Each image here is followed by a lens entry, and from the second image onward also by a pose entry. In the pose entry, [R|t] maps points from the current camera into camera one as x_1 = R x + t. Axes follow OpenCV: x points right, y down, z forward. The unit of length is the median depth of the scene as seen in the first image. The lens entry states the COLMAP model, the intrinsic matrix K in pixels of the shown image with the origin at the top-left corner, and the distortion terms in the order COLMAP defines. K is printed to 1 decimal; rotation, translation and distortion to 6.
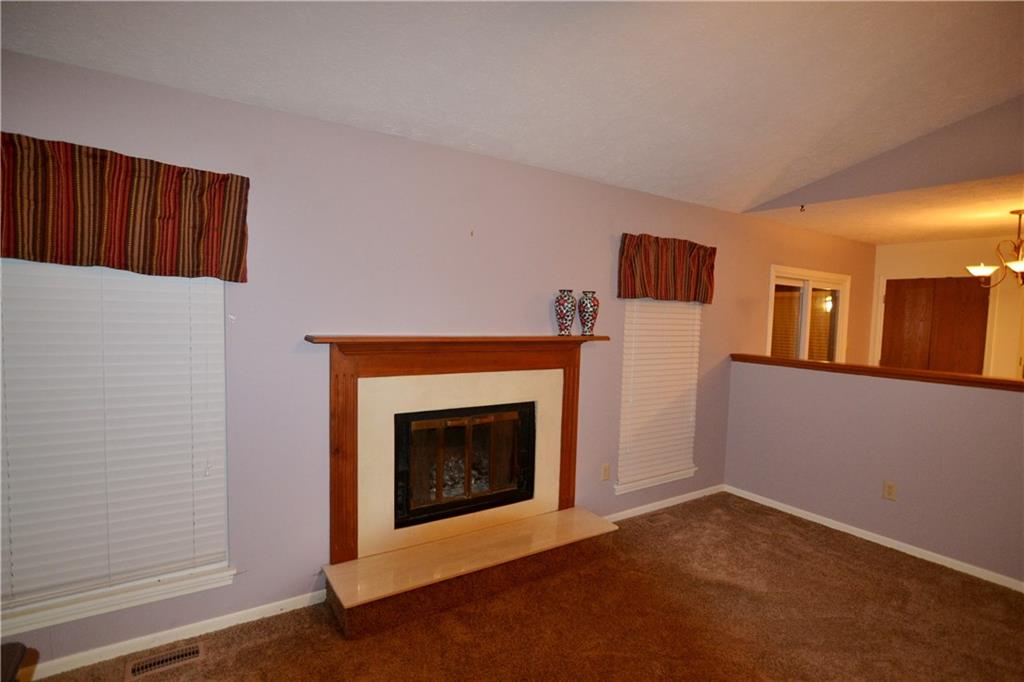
lens RADIAL K [[508.8, 0, 507.0], [0, 508.8, 342.7], [0, 0, 1]] dist [-0.020365, 0.000493]
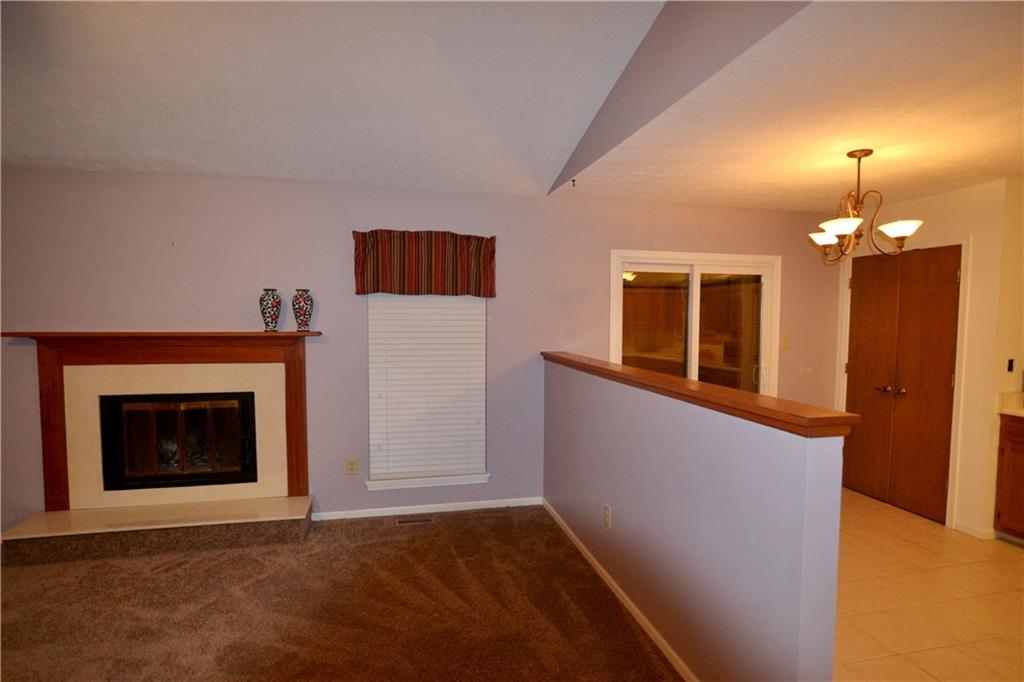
lens RADIAL K [[534.7, 0, 509.2], [0, 534.7, 347.4], [0, 0, 1]] dist [-0.026945, 0.013344]
pose [[0.939027, -0.003800, -0.343823, 0.969385], [0.001380, 0.999973, -0.007284, 0.028671], [0.343841, 0.006365, 0.939006, 0.119010]]
